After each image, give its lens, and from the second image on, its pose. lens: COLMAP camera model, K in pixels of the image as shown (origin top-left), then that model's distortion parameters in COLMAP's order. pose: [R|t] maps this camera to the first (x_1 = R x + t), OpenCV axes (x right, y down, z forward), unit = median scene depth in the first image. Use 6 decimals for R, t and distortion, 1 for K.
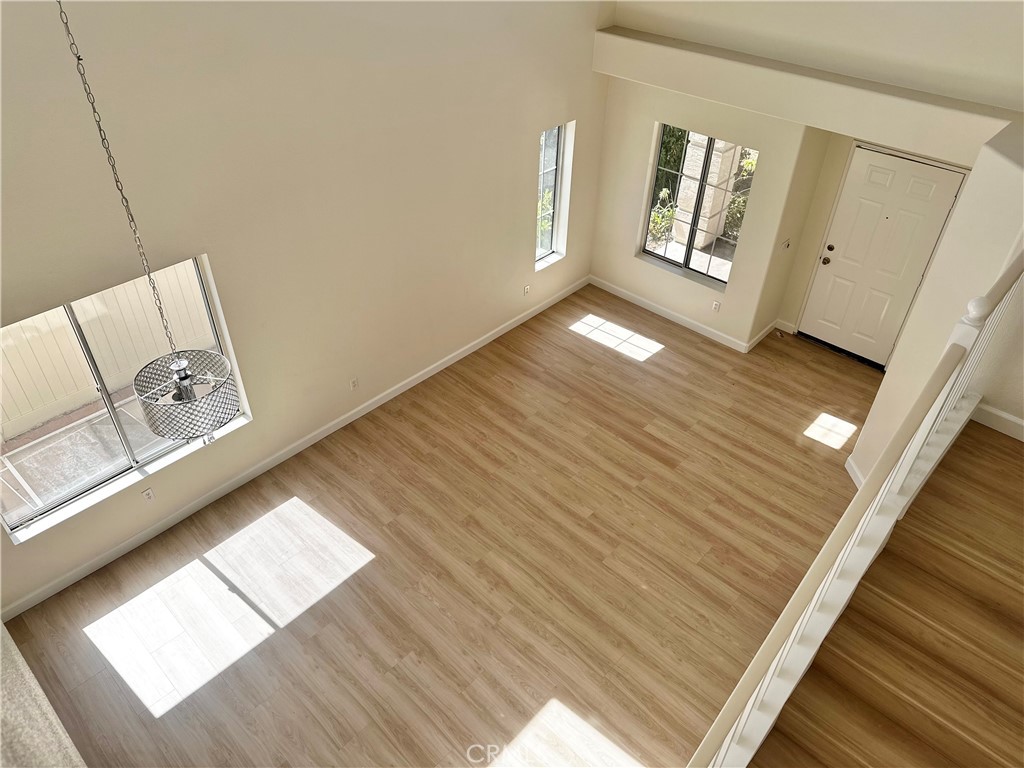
lens RADIAL K [[713.8, 0, 515.7], [0, 713.8, 377.0], [0, 0, 1]] dist [0.027557, -0.020029]
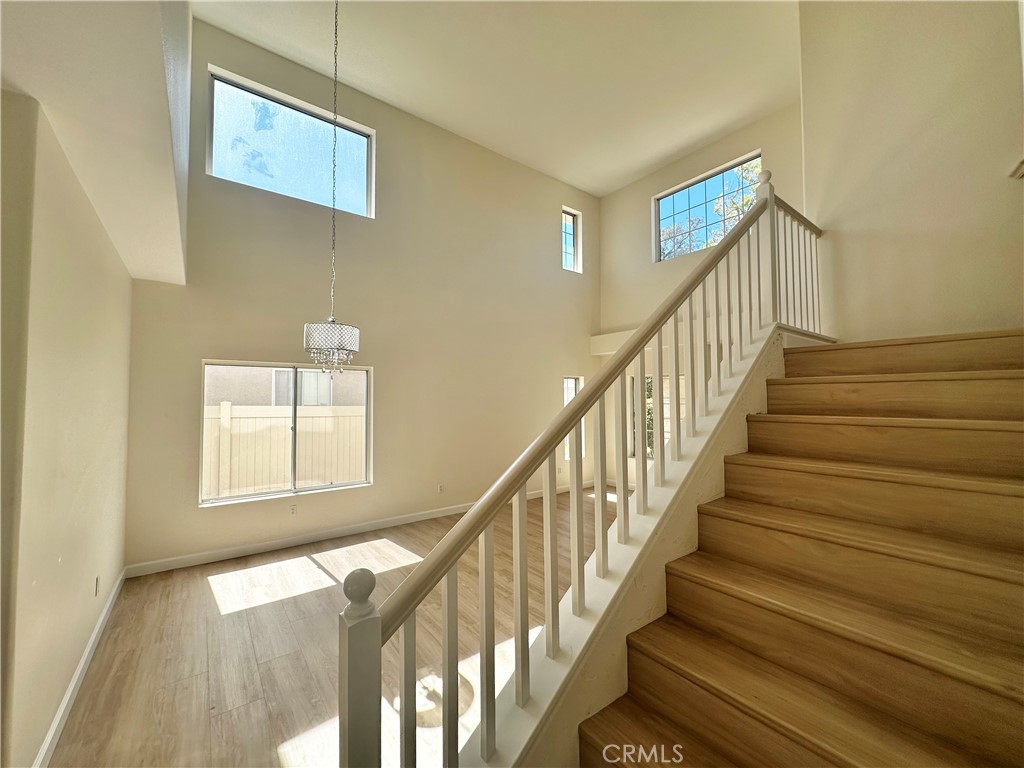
lens RADIAL K [[410.2, 0, 511.7], [0, 410.2, 384.6], [0, 0, 1]] dist [-0.002785, 0.001147]
pose [[0.986599, -0.028135, -0.160723, 0.087191], [-0.080980, 0.770715, -0.632014, 0.446282], [0.141653, 0.636559, 0.758108, 0.227620]]
